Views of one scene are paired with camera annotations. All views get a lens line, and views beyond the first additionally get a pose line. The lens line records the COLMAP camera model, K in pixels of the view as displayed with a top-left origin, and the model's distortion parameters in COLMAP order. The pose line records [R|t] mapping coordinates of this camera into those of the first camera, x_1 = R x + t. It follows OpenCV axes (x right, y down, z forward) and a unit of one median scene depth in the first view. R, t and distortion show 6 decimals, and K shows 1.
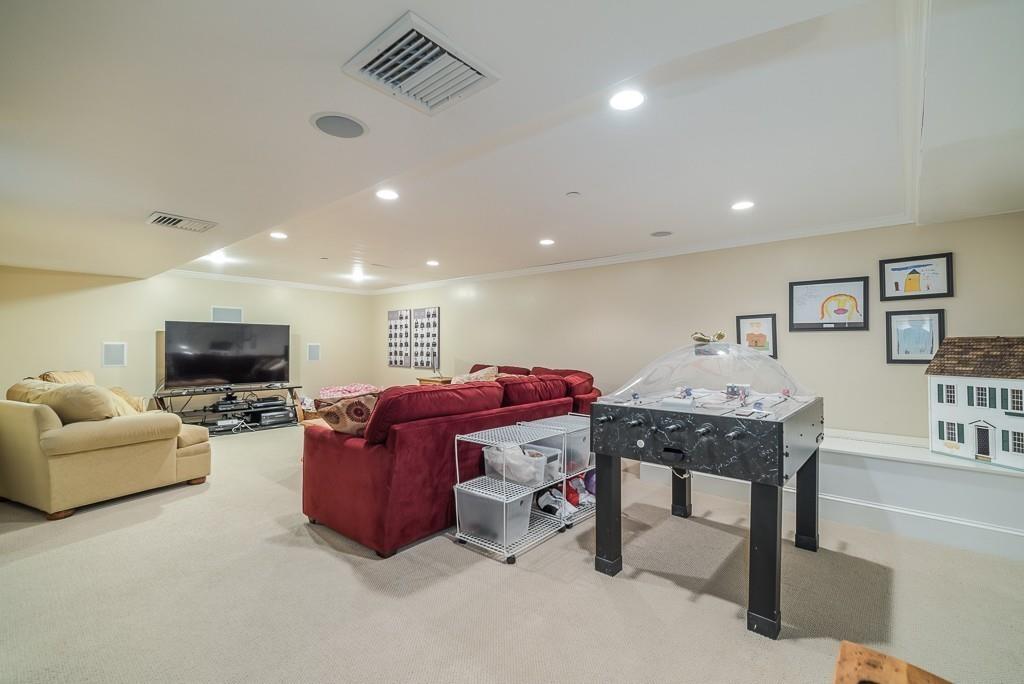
lens RADIAL K [[445.3, 0, 512.0], [0, 445.3, 342.0], [0, 0, 1]] dist [0.000491, 0.000139]
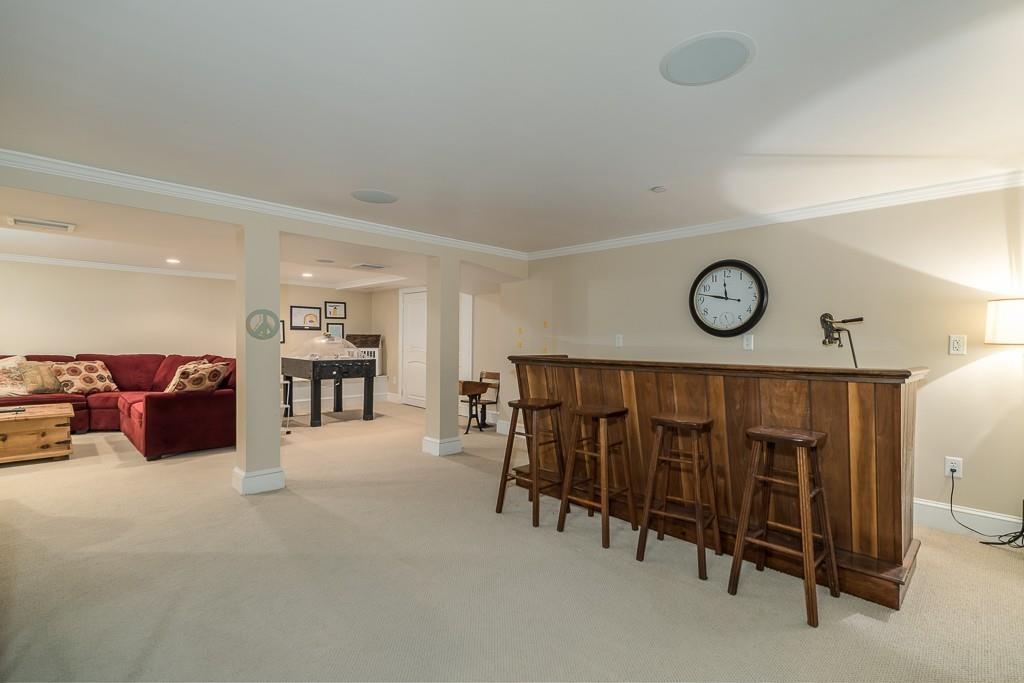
lens RADIAL K [[445.3, 0, 512.0], [0, 445.3, 341.5], [0, 0, 1]] dist [0.000491, 0.000139]
pose [[0.075409, -0.006651, 0.997131, -1.506198], [-0.017189, 0.999821, 0.007969, -0.003680], [-0.997005, -0.017741, 0.075281, -0.192494]]
